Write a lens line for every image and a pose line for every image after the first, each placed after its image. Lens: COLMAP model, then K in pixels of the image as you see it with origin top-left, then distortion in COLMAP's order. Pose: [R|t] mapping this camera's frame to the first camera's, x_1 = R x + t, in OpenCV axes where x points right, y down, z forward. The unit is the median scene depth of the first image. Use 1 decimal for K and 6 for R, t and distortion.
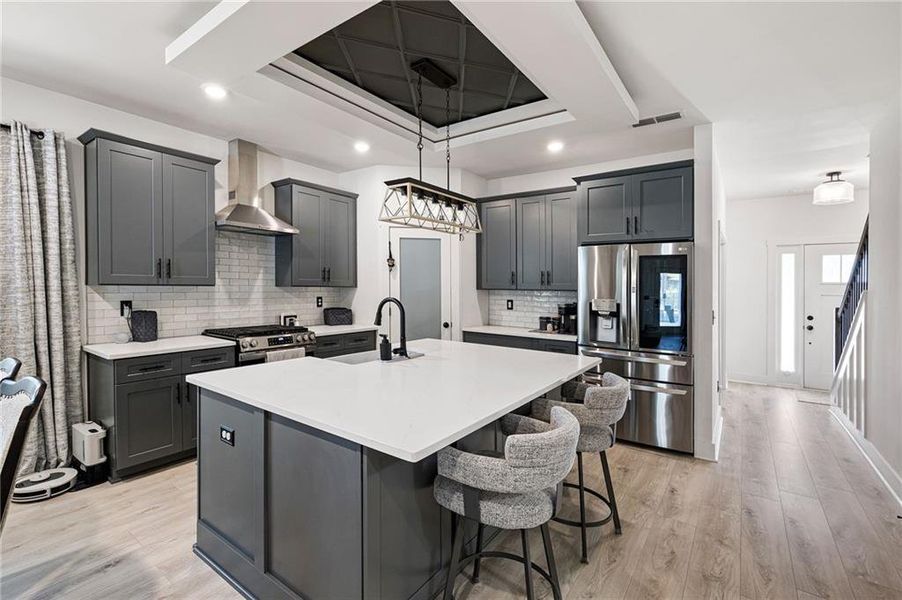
lens RADIAL K [[413.8, 0, 414.8], [0, 413.8, 288.9], [0, 0, 1]] dist [0.006353, -0.001474]
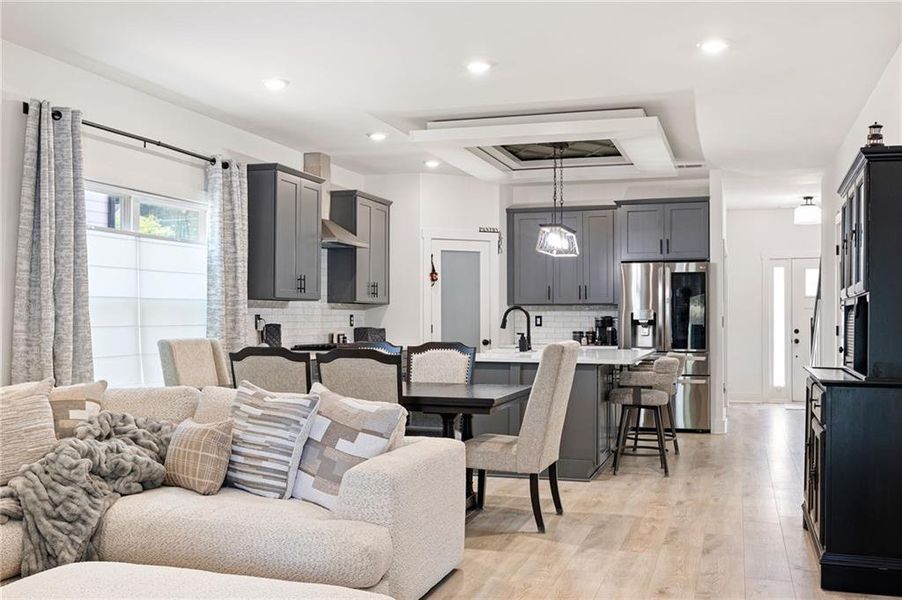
lens RADIAL K [[924.0, 0, 427.5], [0, 924.0, 360.0], [0, 0, 1]] dist [-0.005688, 0.000000]
pose [[0.942002, -0.029384, 0.334317, -0.927858], [0.016558, 0.999016, 0.041151, 0.046578], [-0.335197, -0.033229, 0.941562, -1.169366]]
